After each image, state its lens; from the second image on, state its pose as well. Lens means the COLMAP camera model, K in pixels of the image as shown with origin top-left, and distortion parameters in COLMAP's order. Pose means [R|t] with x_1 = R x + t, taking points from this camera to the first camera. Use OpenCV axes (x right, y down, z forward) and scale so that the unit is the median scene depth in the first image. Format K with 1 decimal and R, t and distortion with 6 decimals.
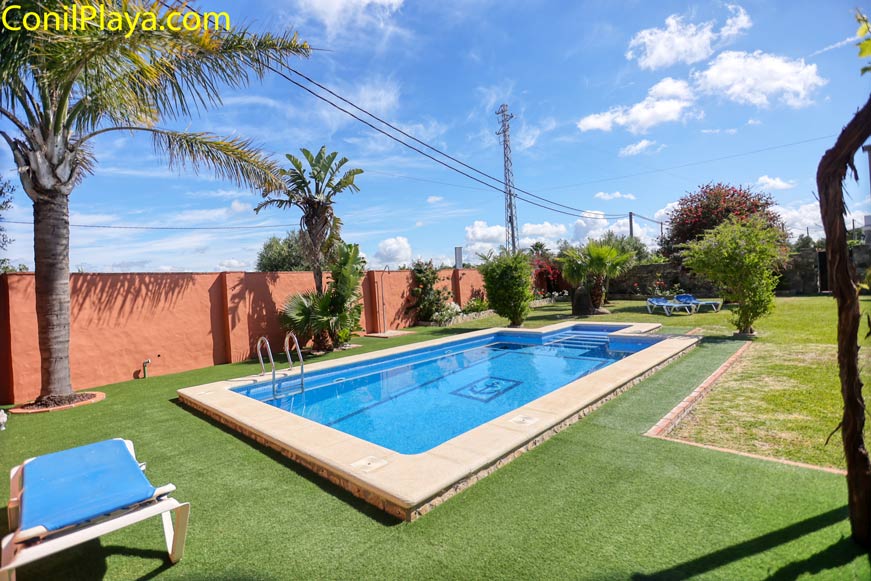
lens RADIAL K [[412.9, 0, 429.8], [0, 412.9, 282.3], [0, 0, 1]] dist [-0.004220, 0.001902]
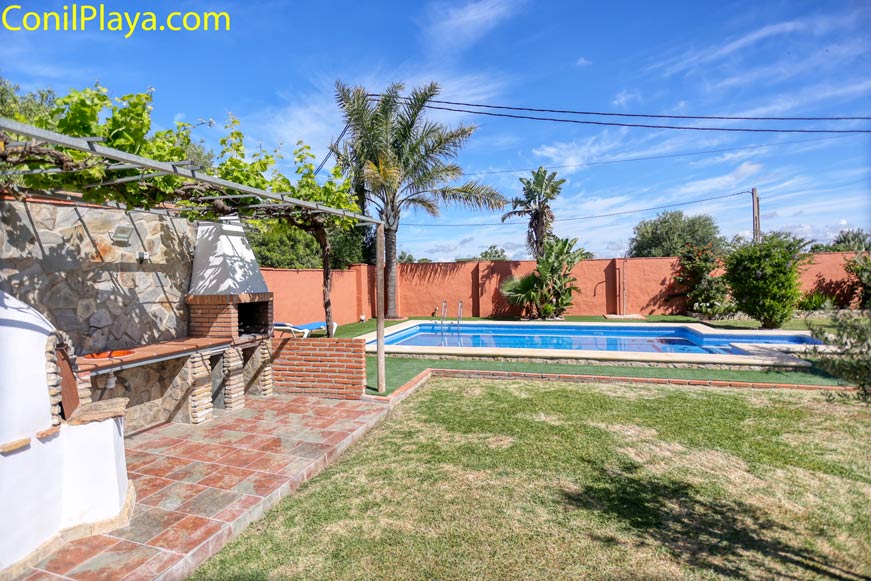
lens RADIAL K [[412.9, 0, 432.6], [0, 412.9, 281.4], [0, 0, 1]] dist [-0.004220, 0.001902]
pose [[0.462855, 0.059326, -0.884447, 0.858779], [-0.003278, 0.997866, 0.065219, -0.051603], [0.886428, -0.027287, 0.462061, 0.074683]]
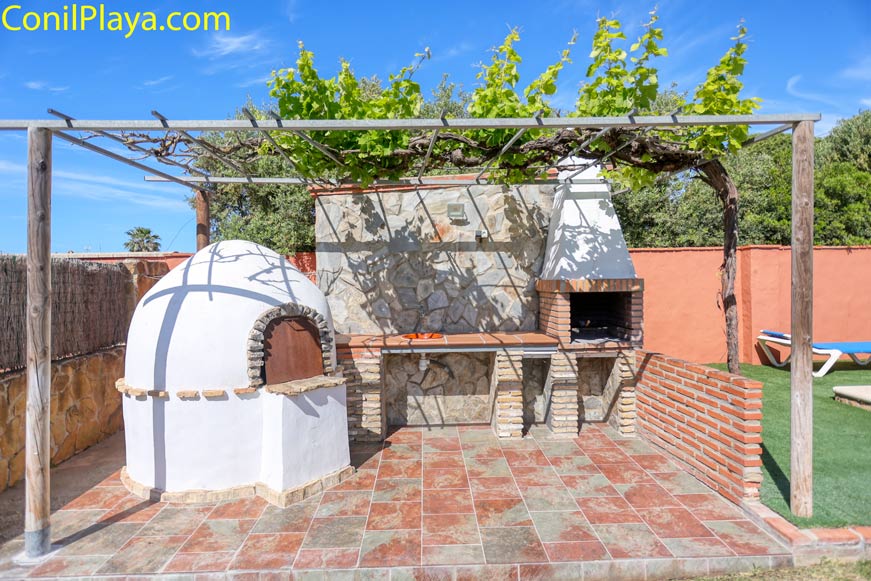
lens RADIAL K [[466.2, 0, 438.9], [0, 466.2, 277.7], [0, 0, 1]] dist [-0.014340, -0.000818]
pose [[-0.679570, 0.068593, -0.730397, 0.700829], [0.056980, 0.997547, 0.040667, -0.029709], [0.731394, -0.013982, -0.681811, 0.262904]]
